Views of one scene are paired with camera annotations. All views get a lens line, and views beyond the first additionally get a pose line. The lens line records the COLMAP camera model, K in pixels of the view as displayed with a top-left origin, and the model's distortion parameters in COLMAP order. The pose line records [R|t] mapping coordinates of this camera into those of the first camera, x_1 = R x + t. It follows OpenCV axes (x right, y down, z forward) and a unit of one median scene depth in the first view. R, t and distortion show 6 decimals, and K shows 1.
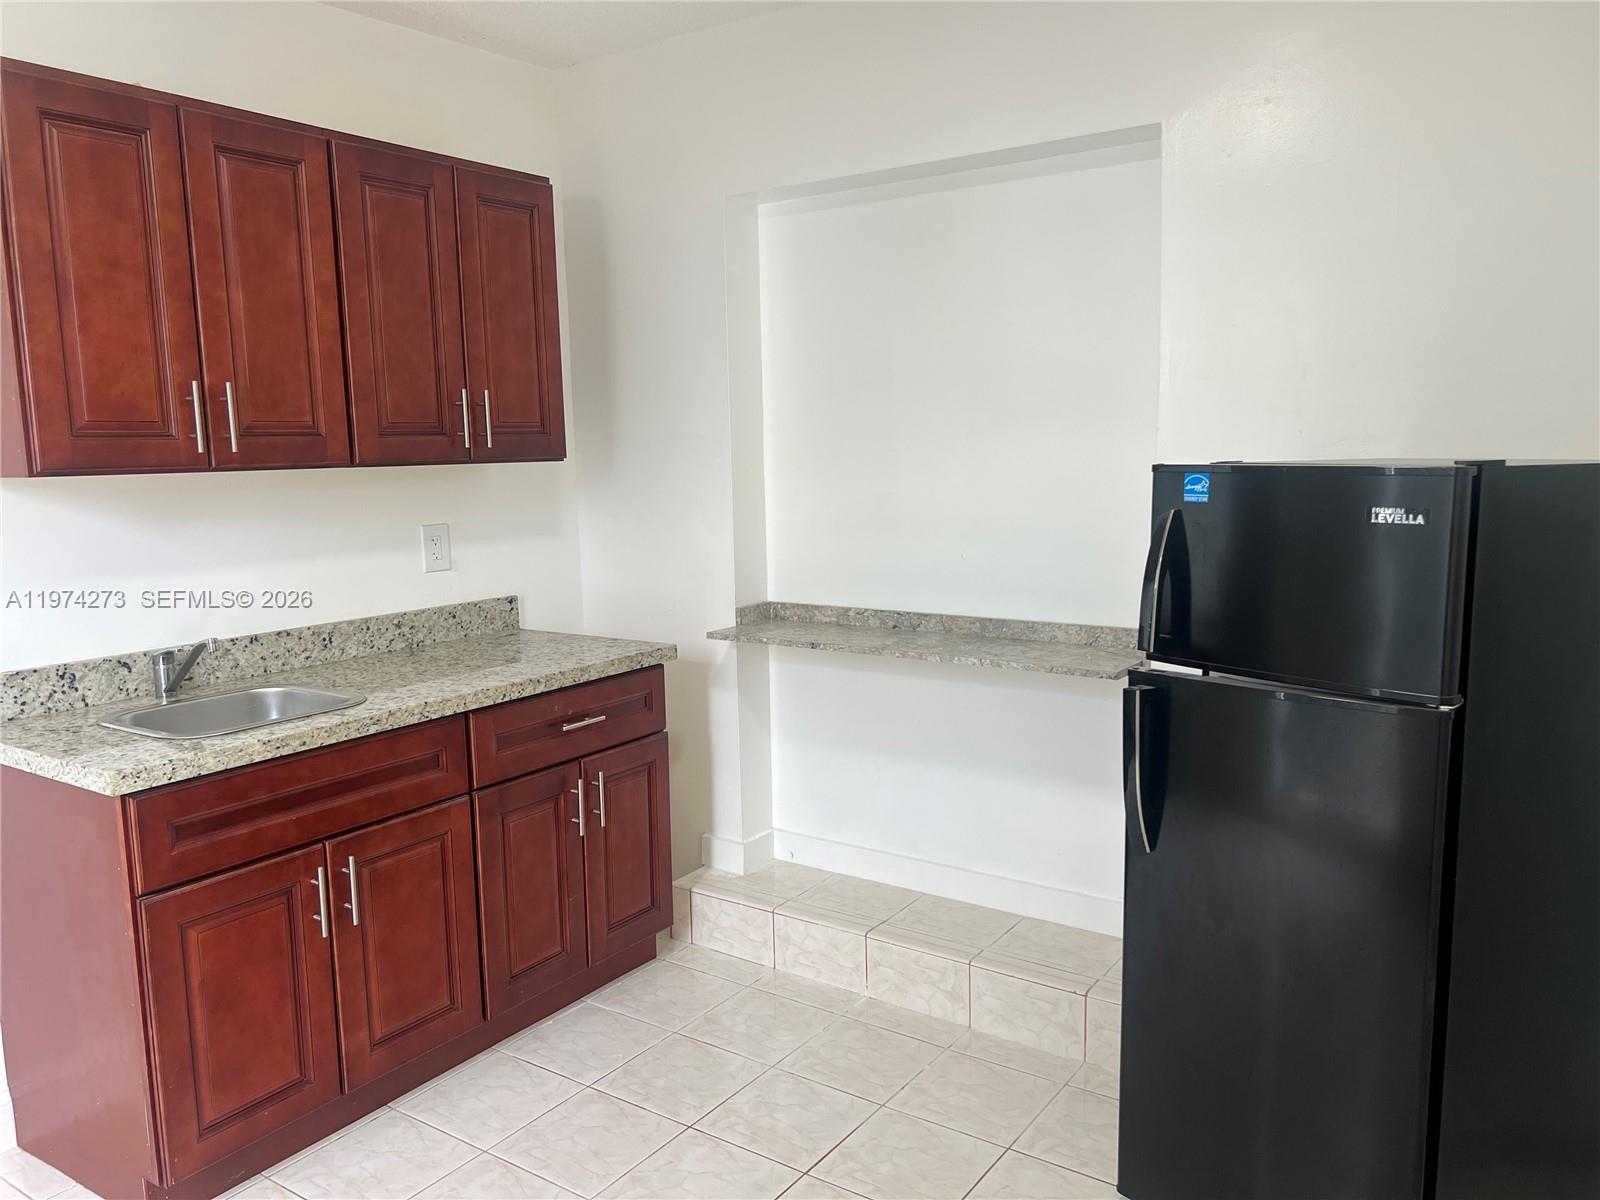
lens RADIAL K [[1212.6, 0, 798.4], [0, 1212.6, 609.1], [0, 0, 1]] dist [0.052391, -0.054277]
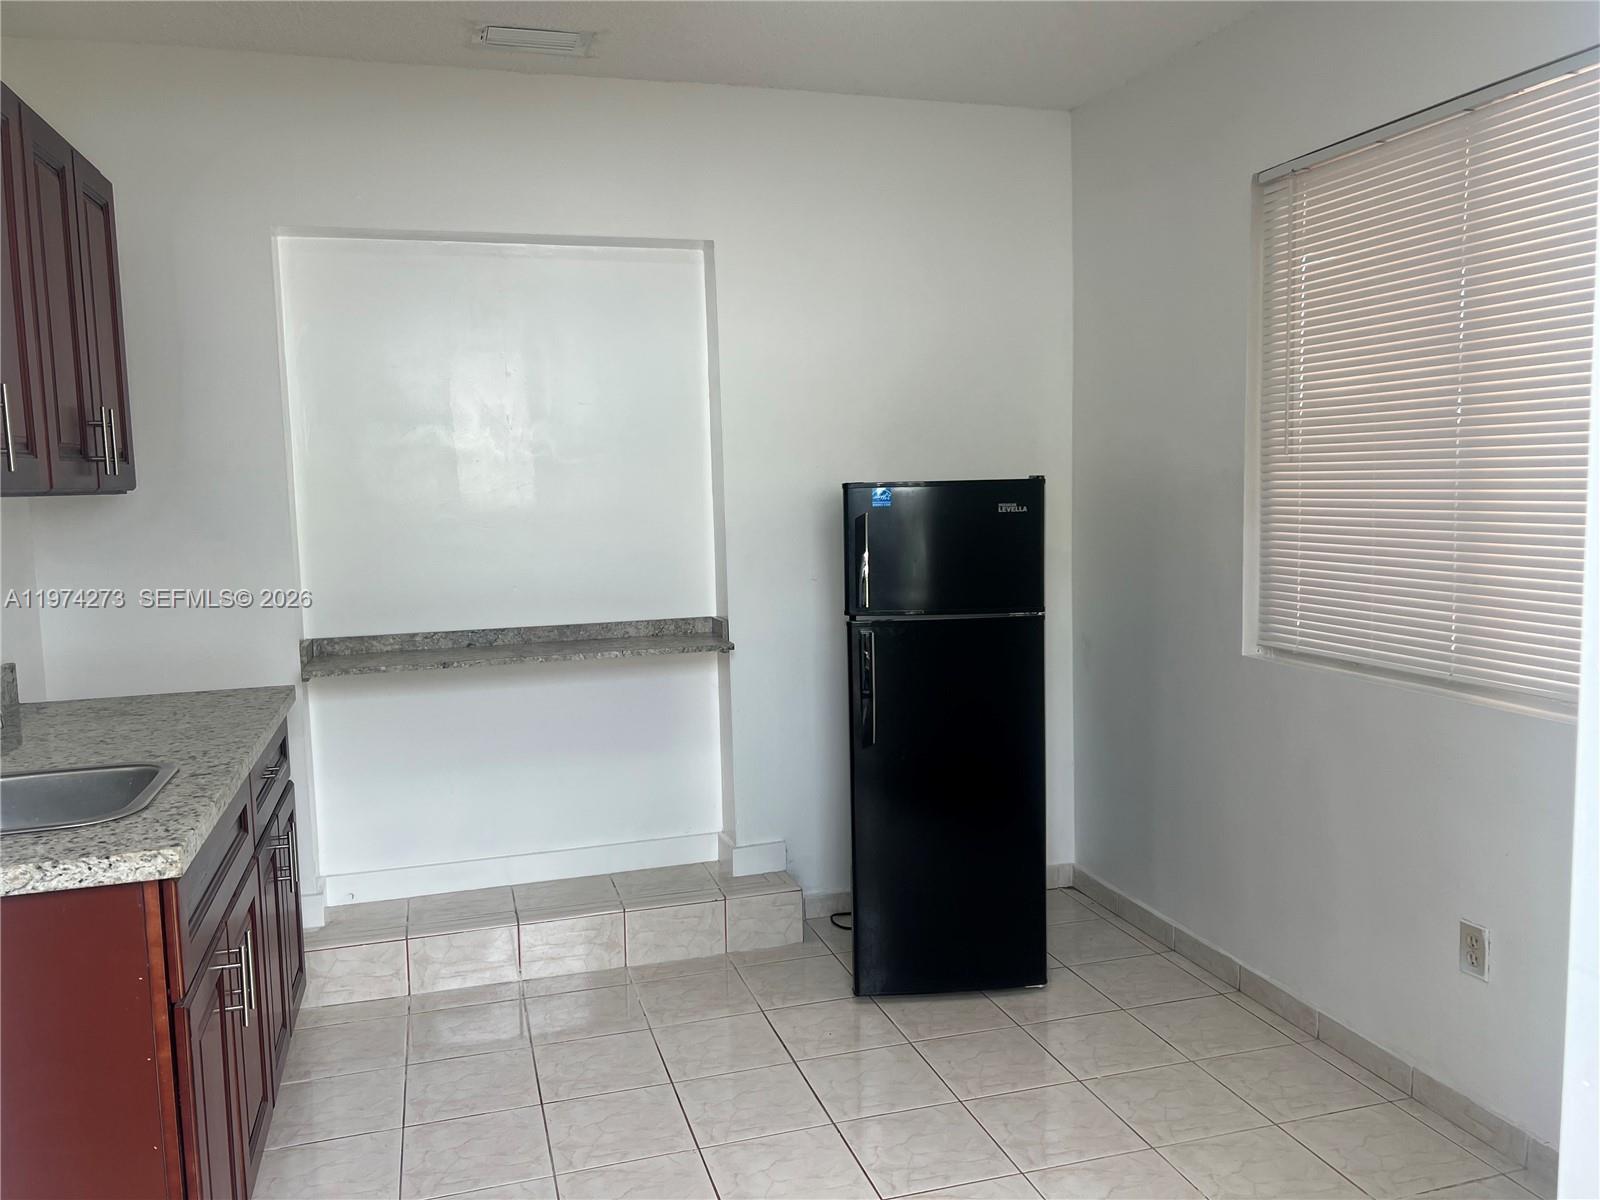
lens RADIAL K [[1212.6, 0, 798.4], [0, 1212.6, 609.1], [0, 0, 1]] dist [0.052391, -0.054277]
pose [[0.620197, -0.079486, 0.780409, -0.594006], [0.119570, 0.992807, 0.006096, 0.011512], [-0.775280, 0.089533, 0.625240, 0.094092]]
